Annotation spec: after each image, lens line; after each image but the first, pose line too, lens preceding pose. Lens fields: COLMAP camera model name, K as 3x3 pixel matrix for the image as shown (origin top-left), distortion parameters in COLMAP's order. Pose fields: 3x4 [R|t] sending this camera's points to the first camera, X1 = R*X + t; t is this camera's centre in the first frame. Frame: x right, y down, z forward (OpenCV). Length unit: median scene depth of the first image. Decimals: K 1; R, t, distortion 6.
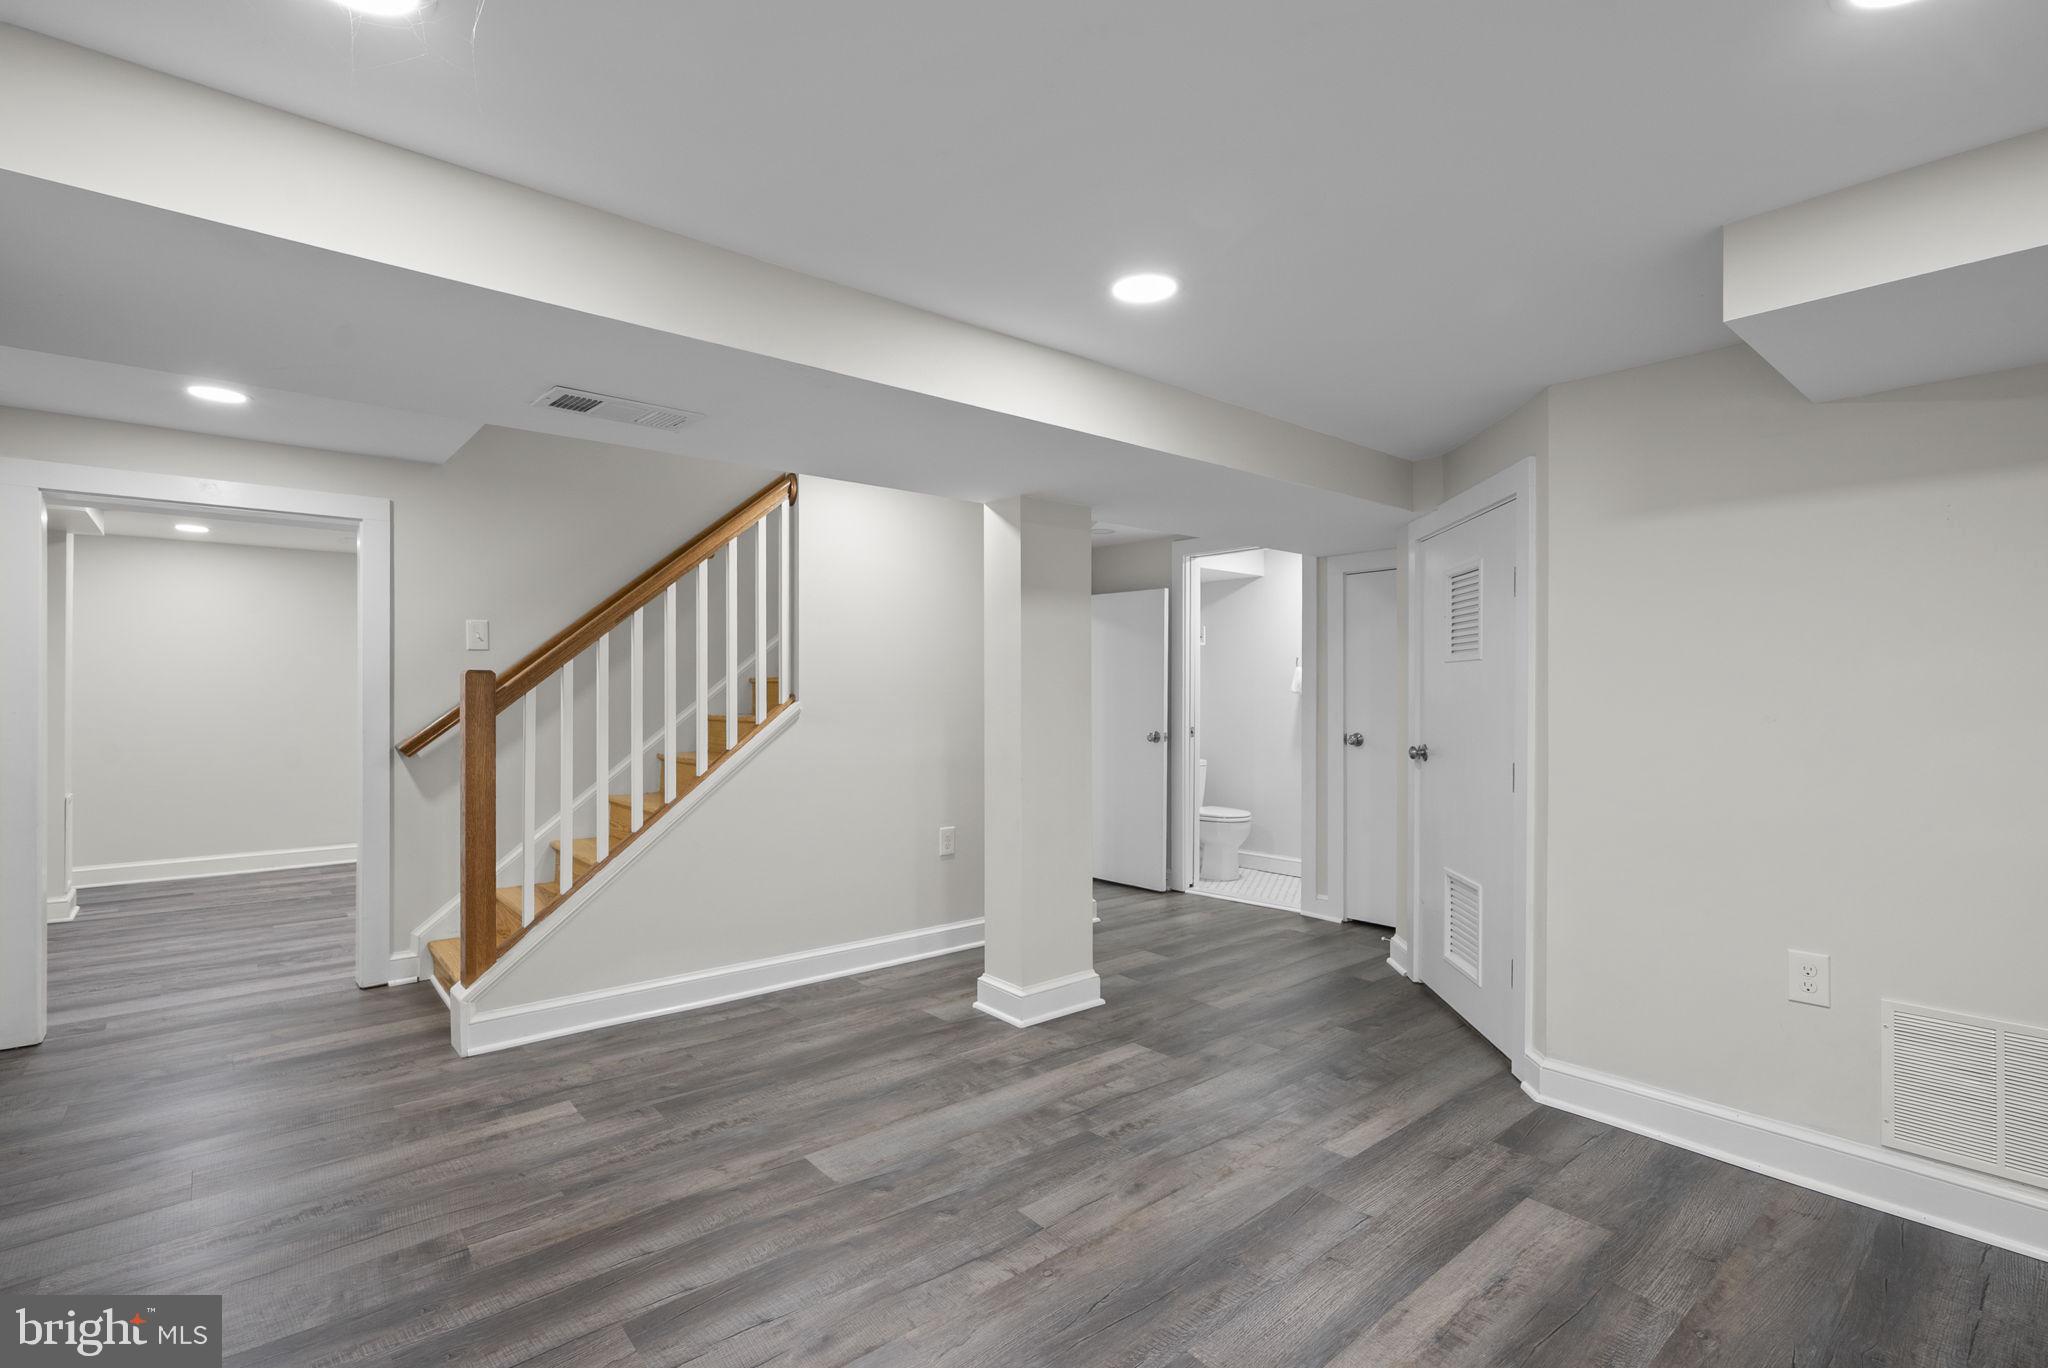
lens RADIAL K [[940.6, 0, 1011.1], [0, 940.6, 687.7], [0, 0, 1]] dist [-0.002701, -0.000240]
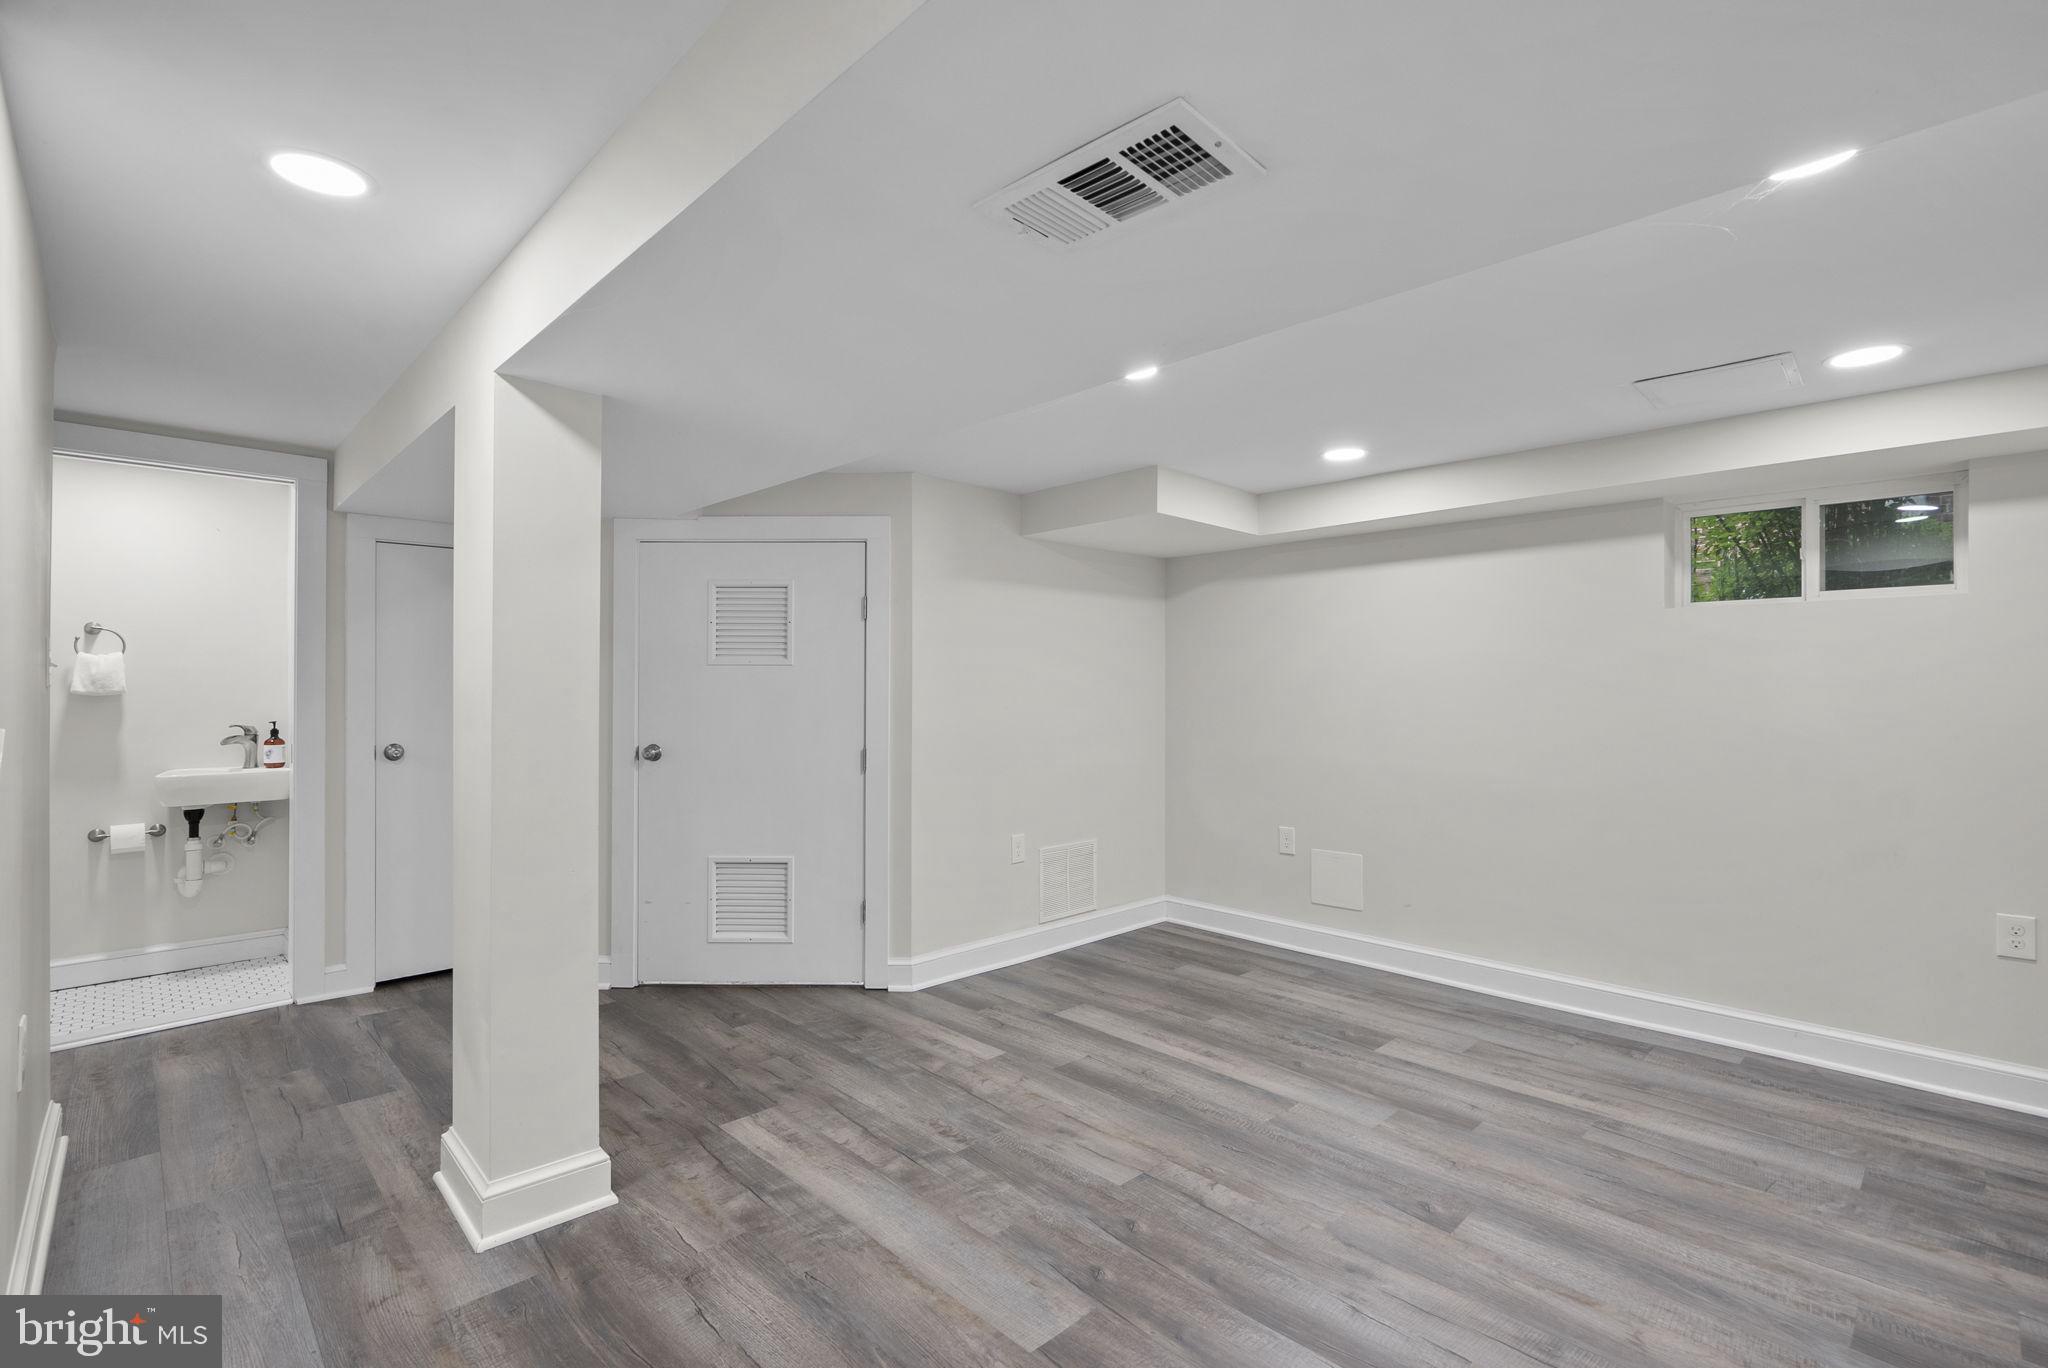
lens RADIAL K [[940.6, 0, 1022.5], [0, 940.6, 692.1], [0, 0, 1]] dist [-0.002701, -0.000240]
pose [[-0.072738, -0.001848, 0.997349, -0.981697], [-0.004876, 0.999987, 0.001497, 0.000795], [-0.997339, -0.004754, -0.072746, 1.125219]]
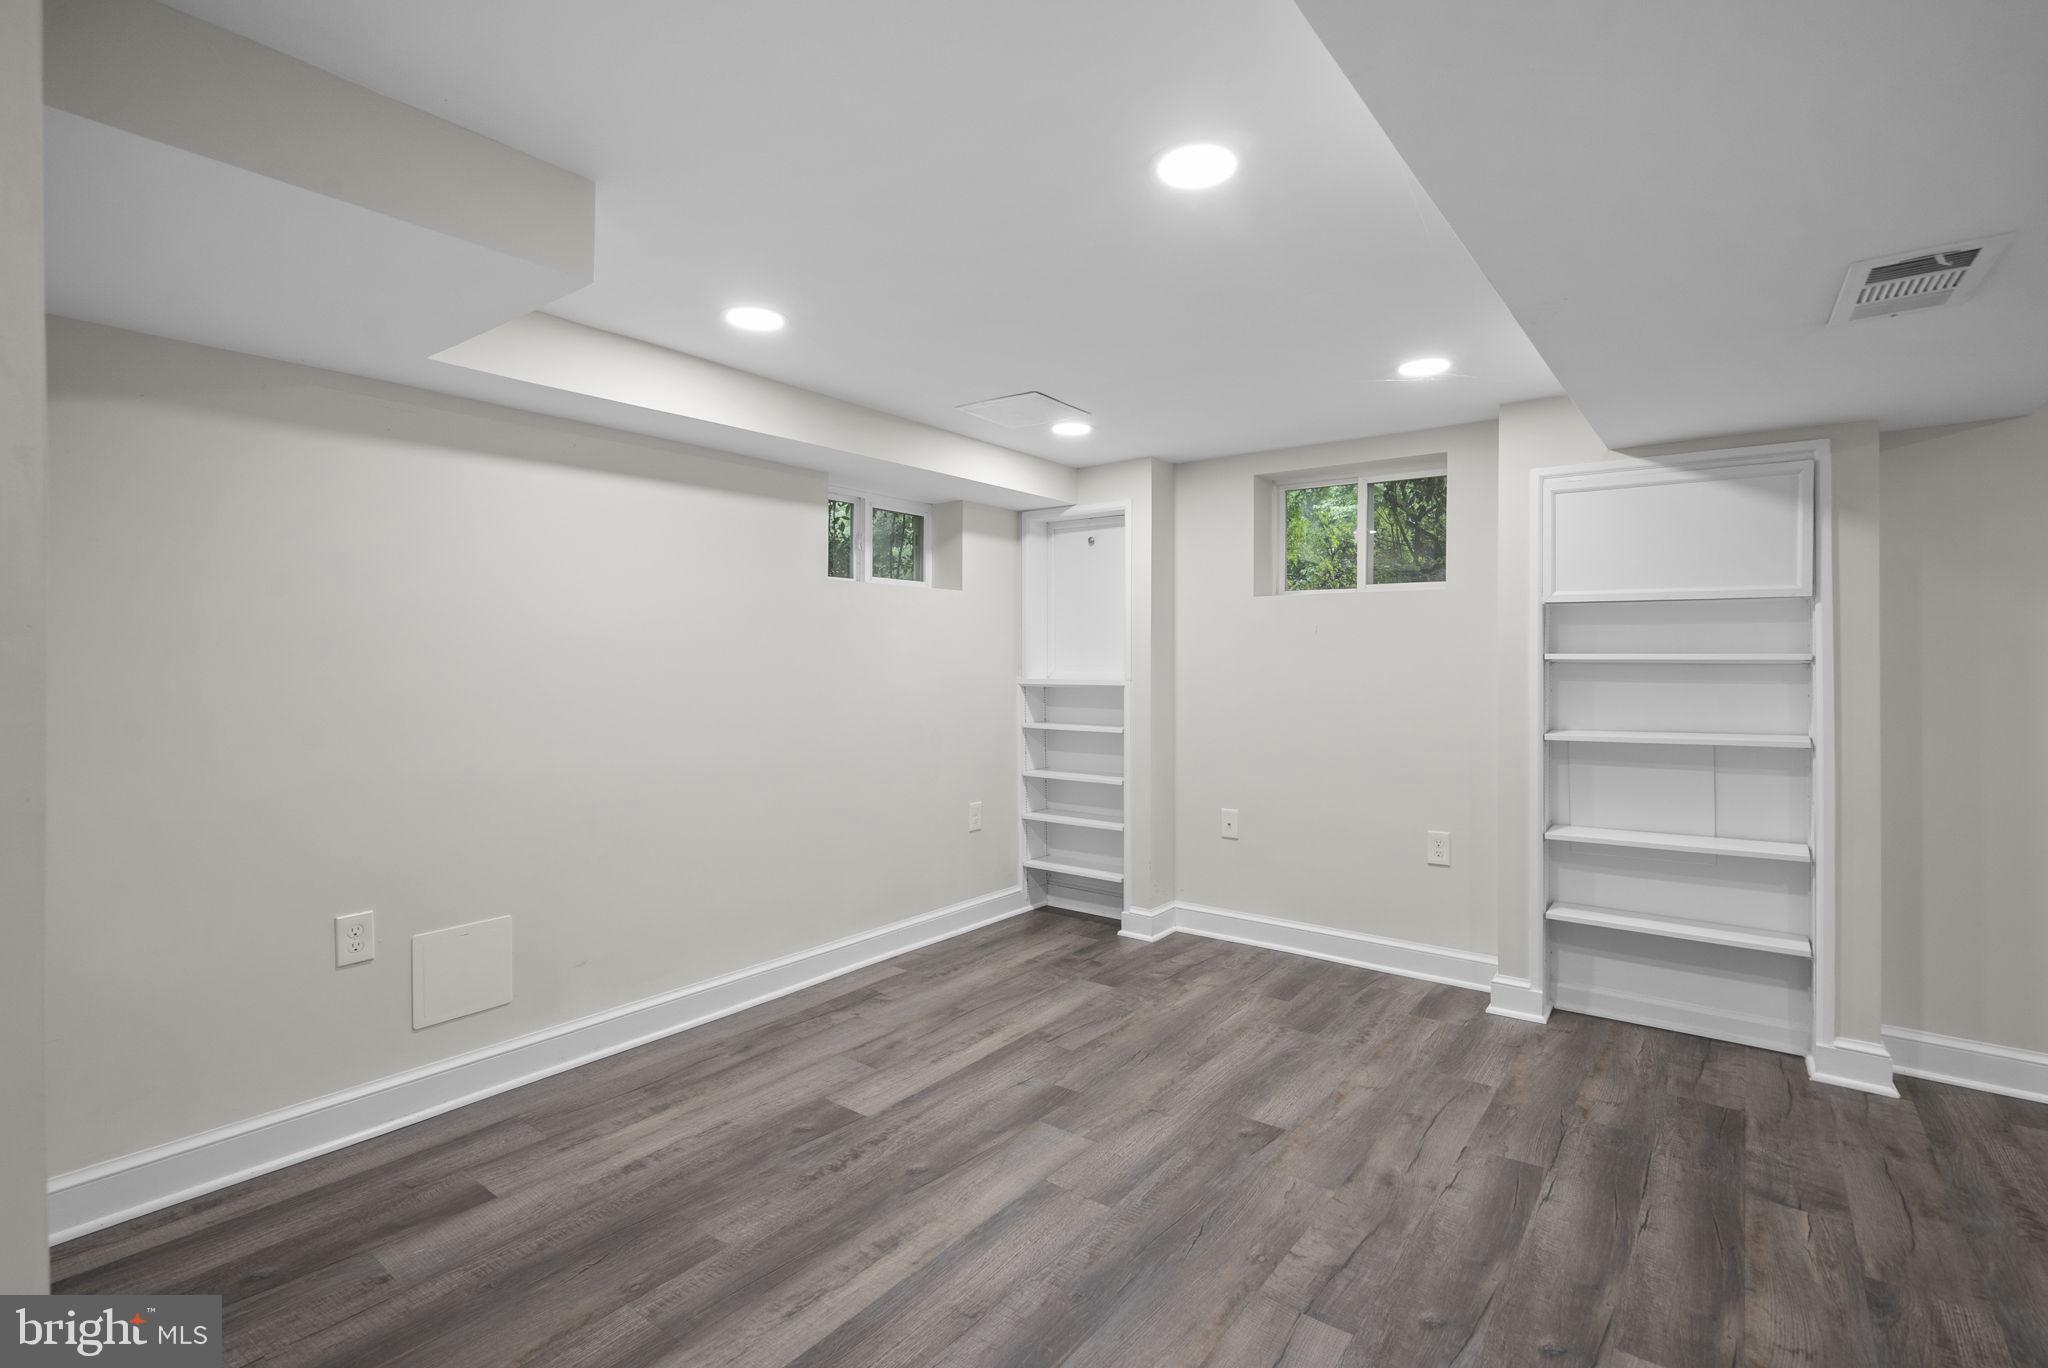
lens RADIAL K [[940.6, 0, 1030.4], [0, 940.6, 661.7], [0, 0, 1]] dist [-0.002701, -0.000240]
pose [[-0.974662, -0.003349, -0.223658, 0.417476], [-0.003445, 0.999994, 0.000039, 0.002354], [0.223657, 0.000808, -0.974668, 1.604230]]
